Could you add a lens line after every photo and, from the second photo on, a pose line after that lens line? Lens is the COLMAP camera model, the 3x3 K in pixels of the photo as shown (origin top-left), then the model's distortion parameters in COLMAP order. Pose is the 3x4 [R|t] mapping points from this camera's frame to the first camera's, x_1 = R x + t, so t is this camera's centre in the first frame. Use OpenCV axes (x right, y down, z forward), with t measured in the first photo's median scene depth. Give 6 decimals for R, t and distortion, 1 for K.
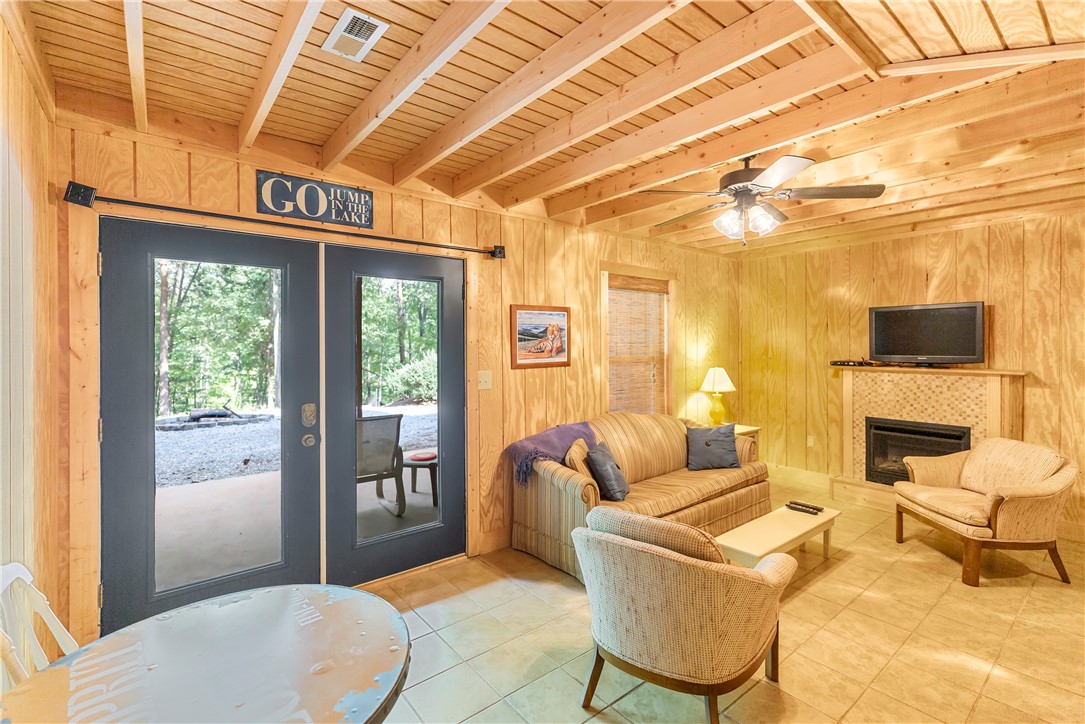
lens RADIAL K [[489.5, 0, 551.2], [0, 489.5, 346.3], [0, 0, 1]] dist [0.005580, 0.000087]
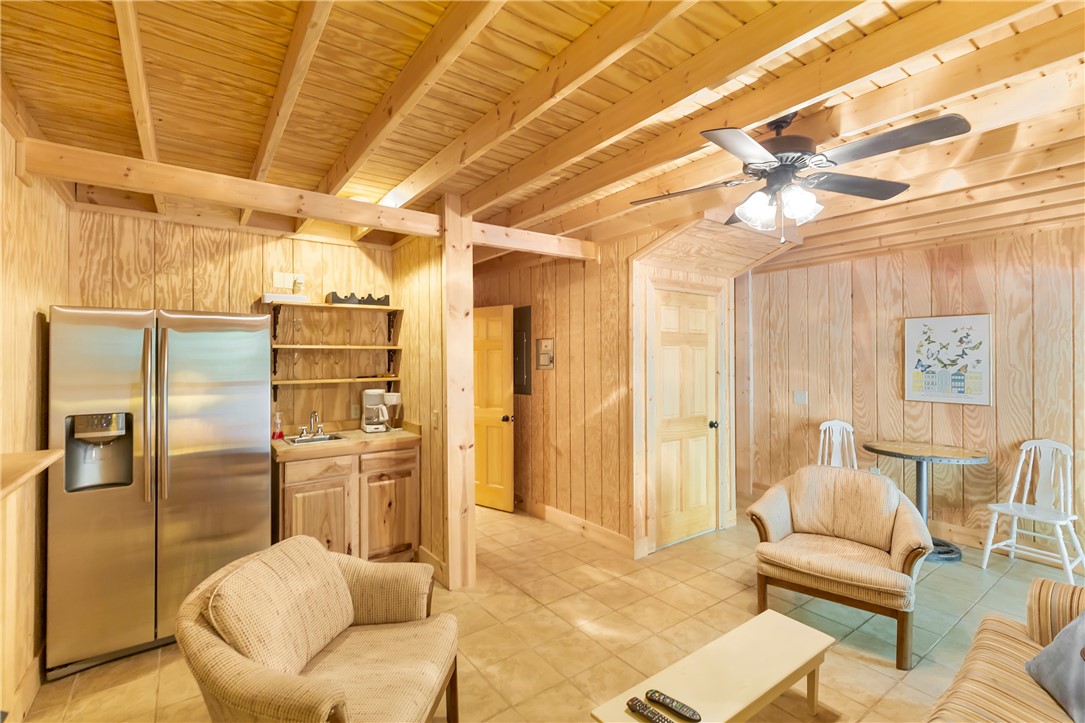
lens RADIAL K [[489.5, 0, 562.8], [0, 489.5, 354.0], [0, 0, 1]] dist [0.005580, 0.000087]
pose [[-0.999332, 0.008089, 0.035629, 0.503468], [0.007895, 0.999953, -0.005585, -0.016311], [-0.035672, -0.005300, -0.999349, 1.262579]]
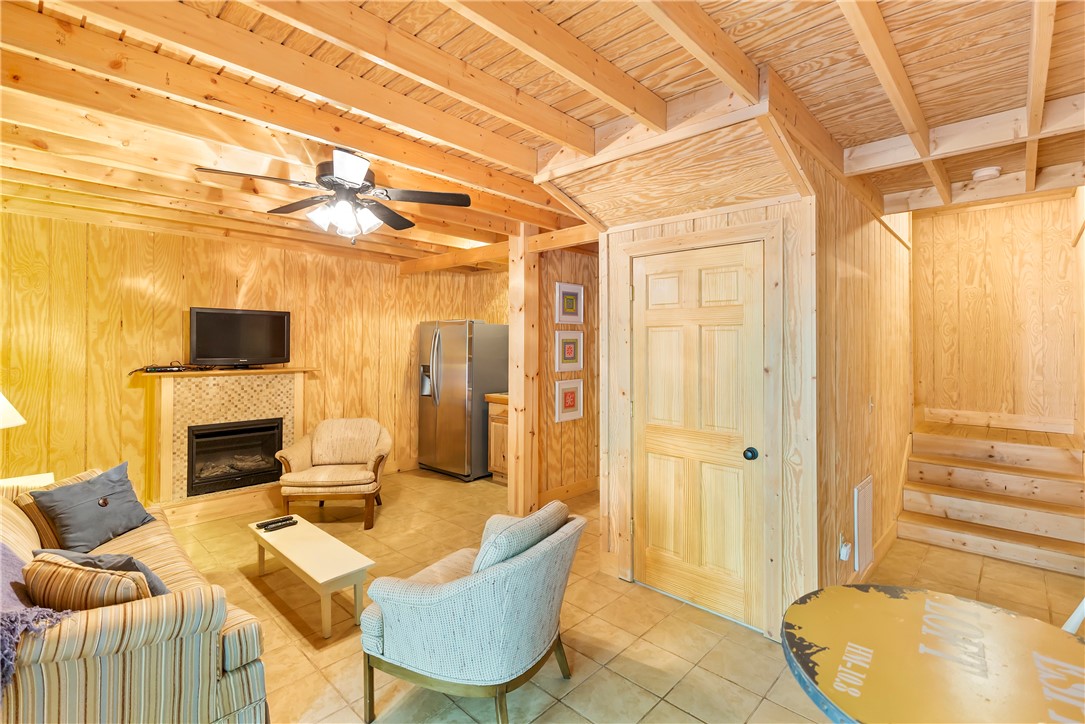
lens RADIAL K [[489.5, 0, 554.2], [0, 489.5, 336.2], [0, 0, 1]] dist [0.005580, 0.000087]
pose [[-0.128814, 0.019849, 0.991470, -0.406912], [0.000628, 0.999801, -0.019935, -0.006654], [-0.991669, -0.001945, -0.128801, 0.510080]]
